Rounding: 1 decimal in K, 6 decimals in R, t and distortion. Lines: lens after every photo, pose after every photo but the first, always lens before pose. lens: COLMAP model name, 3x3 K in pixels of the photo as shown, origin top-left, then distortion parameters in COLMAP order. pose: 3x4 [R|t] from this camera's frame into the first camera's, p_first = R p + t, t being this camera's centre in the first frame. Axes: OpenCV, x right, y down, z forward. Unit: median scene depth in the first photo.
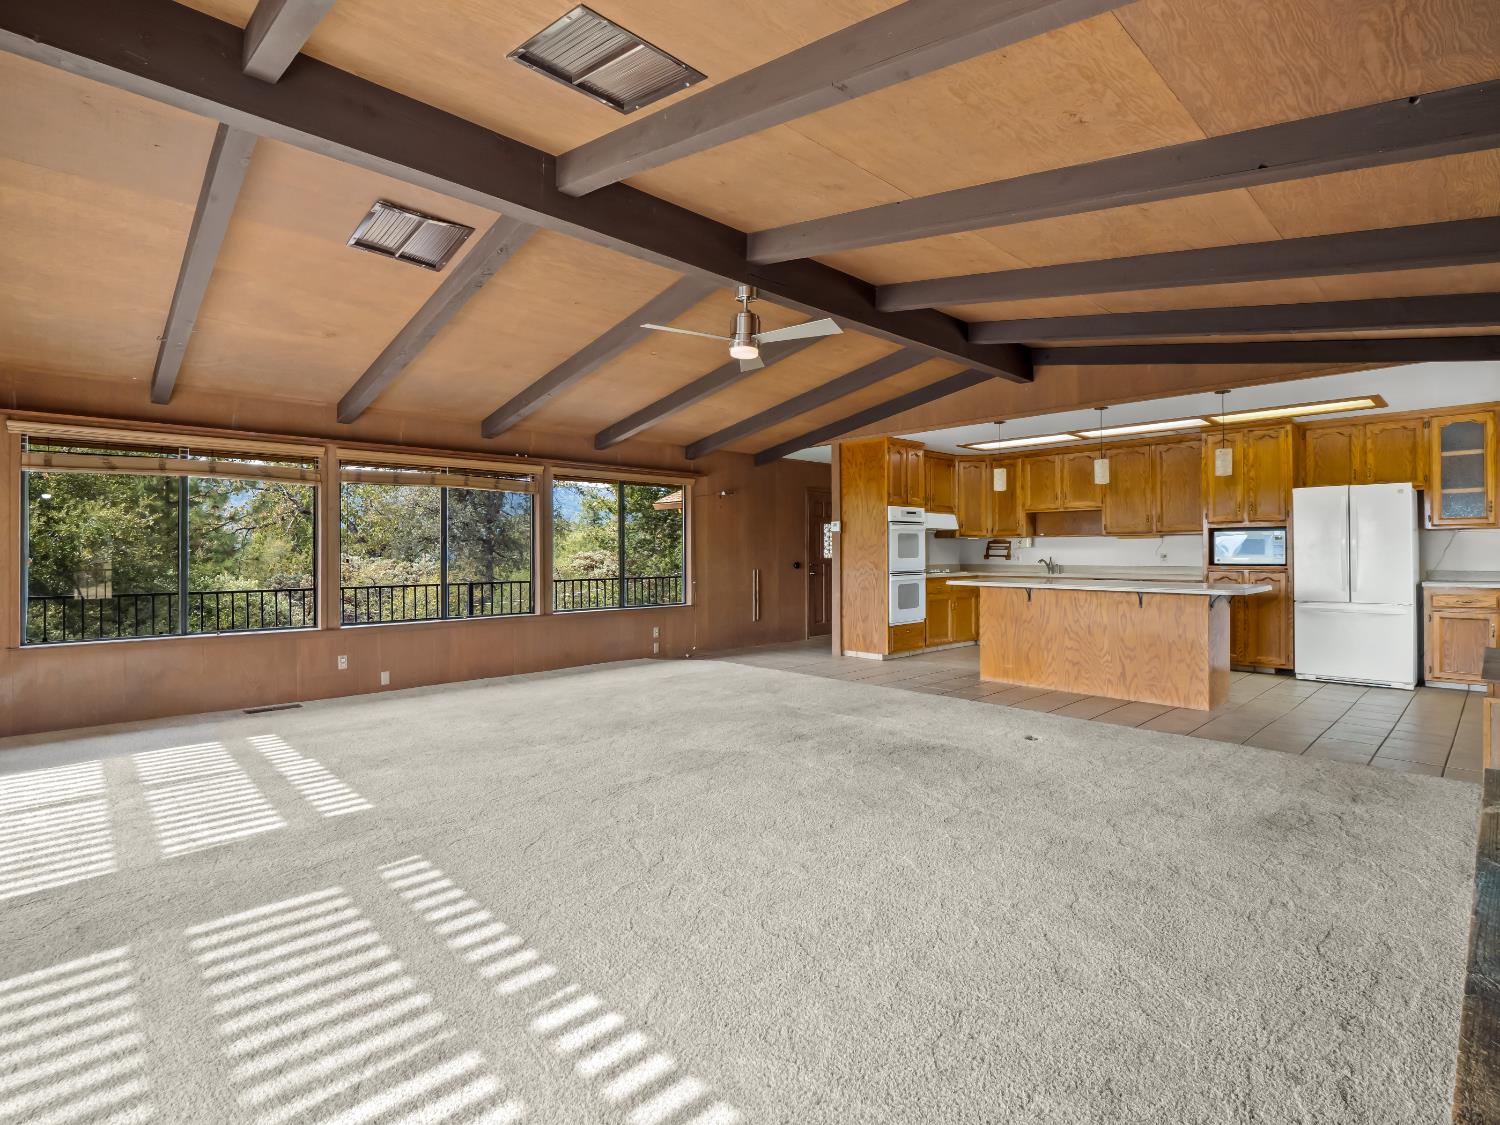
lens RADIAL K [[731.0, 0, 749.3], [0, 731.0, 549.4], [0, 0, 1]] dist [-0.012163, -0.001320]
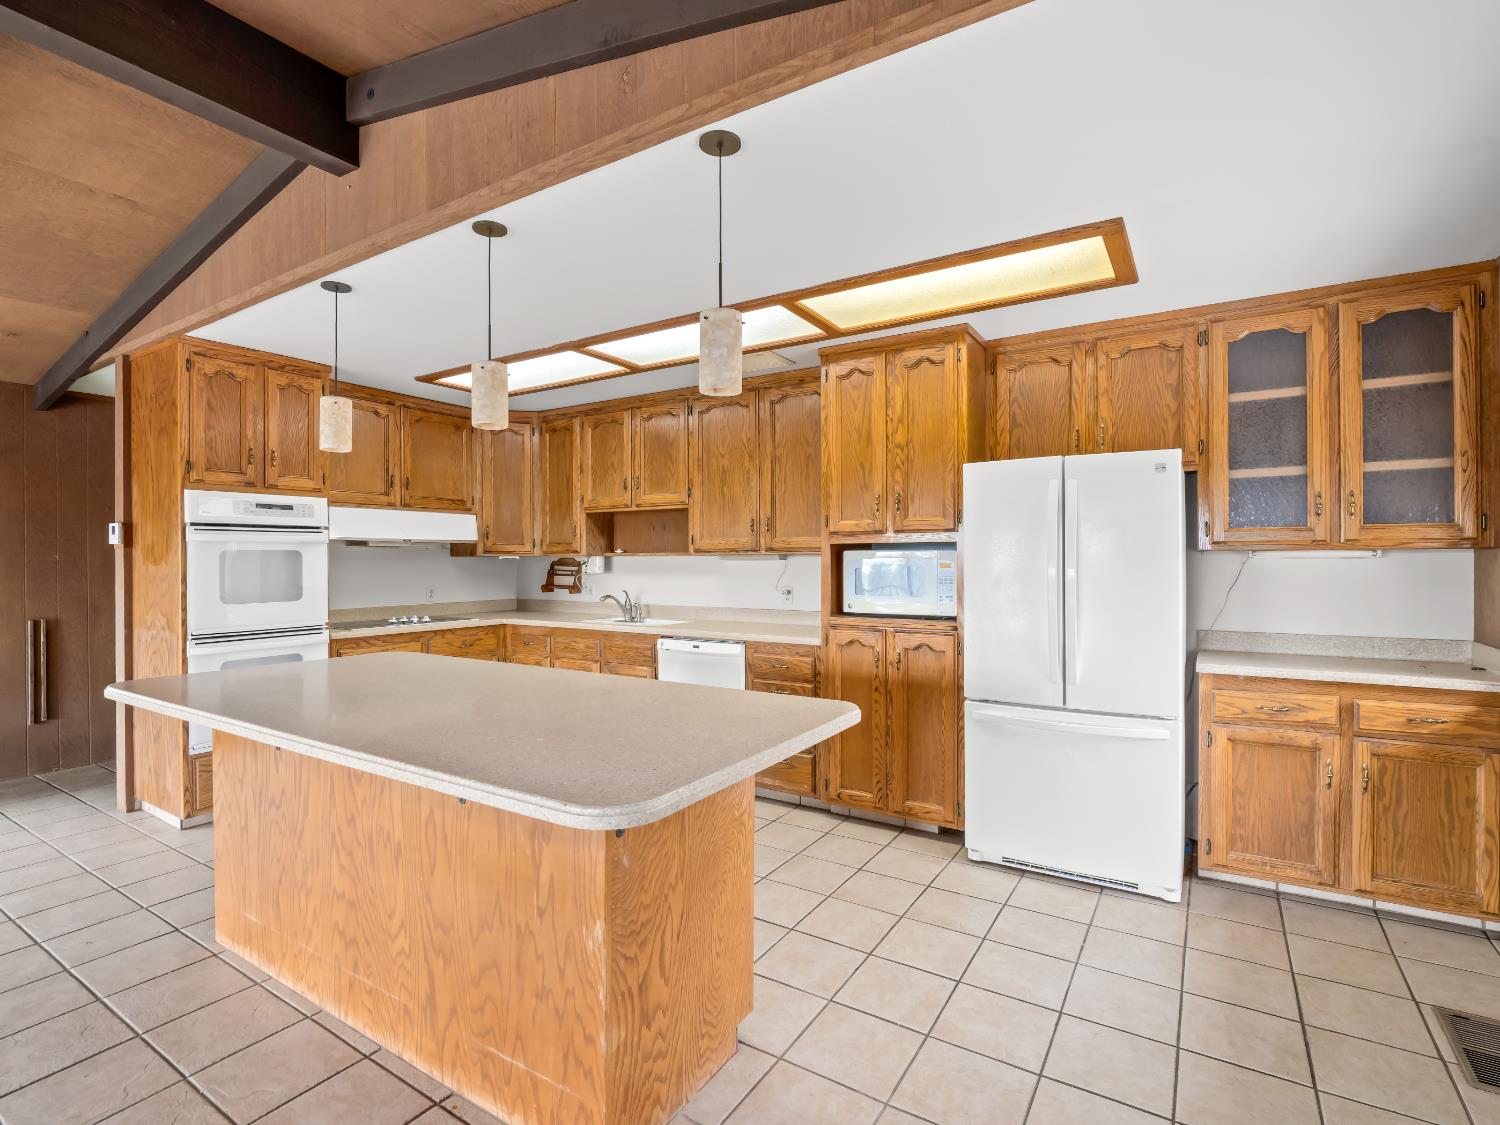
lens RADIAL K [[727.9, 0, 742.9], [0, 727.9, 565.3], [0, 0, 1]] dist [-0.010066, -0.001552]
pose [[0.970739, 0.000485, 0.240135, 0.487641], [-0.003107, 0.999940, 0.010539, -0.021219], [-0.240116, -0.010977, 0.970682, 0.563043]]
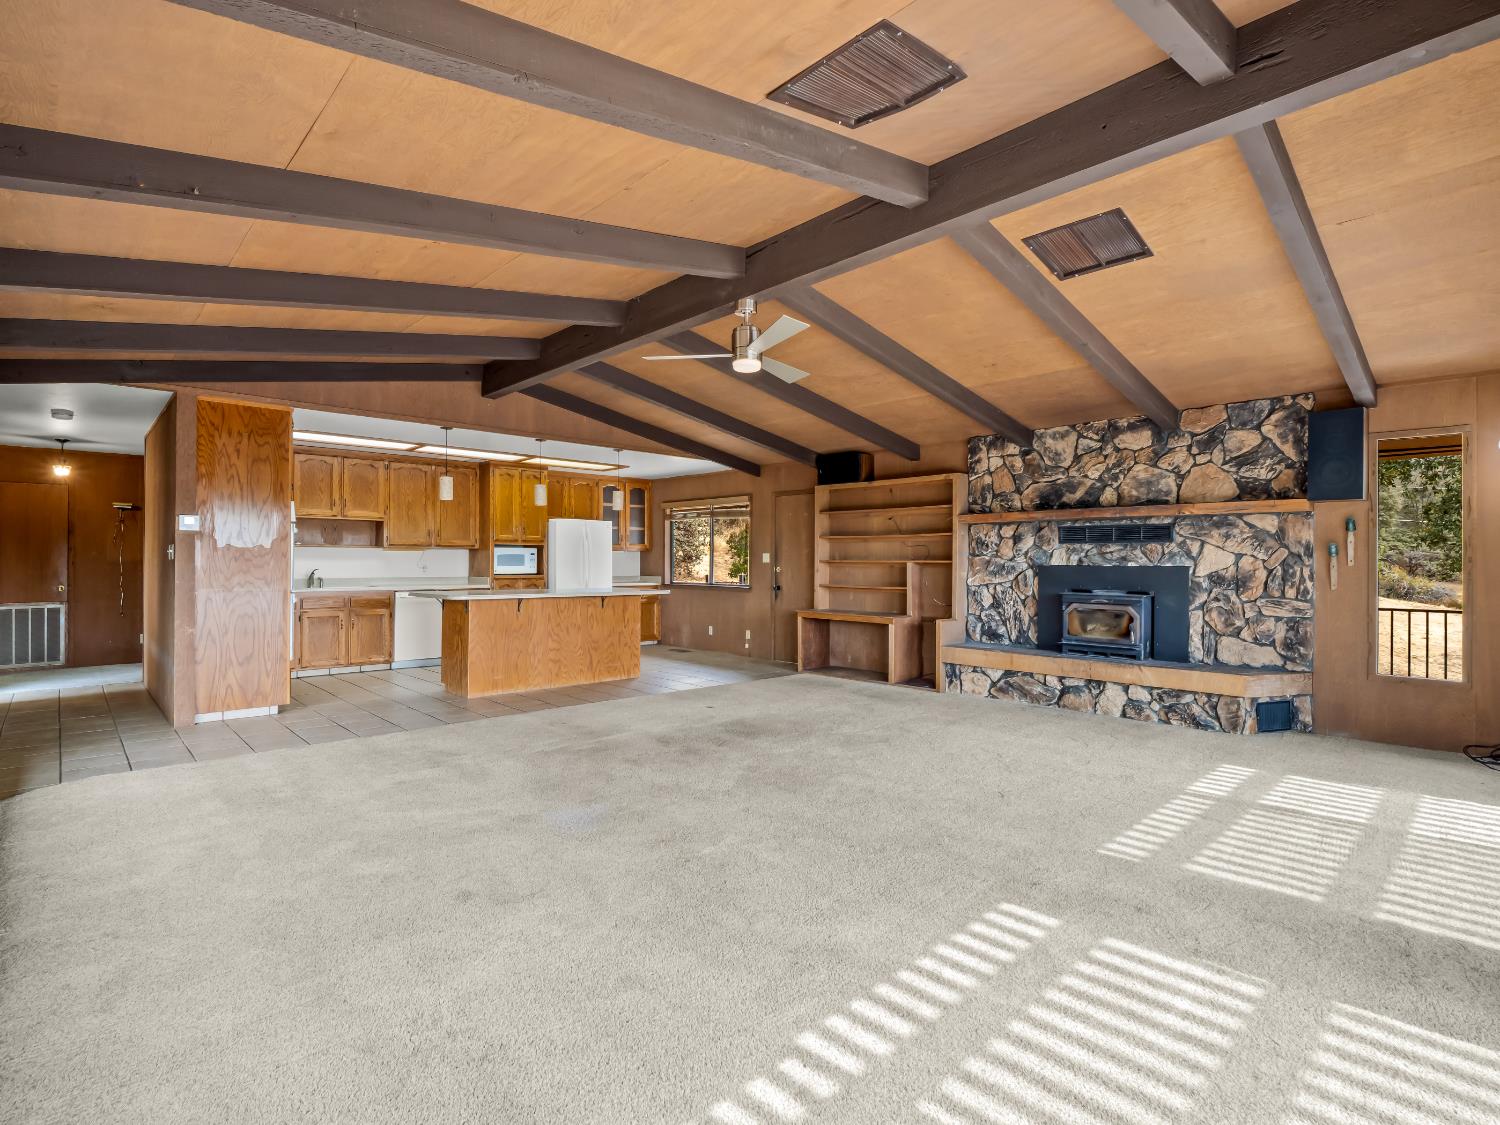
lens RADIAL K [[731.0, 0, 749.3], [0, 731.0, 549.4], [0, 0, 1]] dist [-0.012163, -0.001320]
pose [[0.006055, 0.020301, 0.999776, -0.628890], [-0.007167, 0.999769, -0.020258, 0.000919], [-0.999956, -0.007043, 0.006199, 0.618351]]
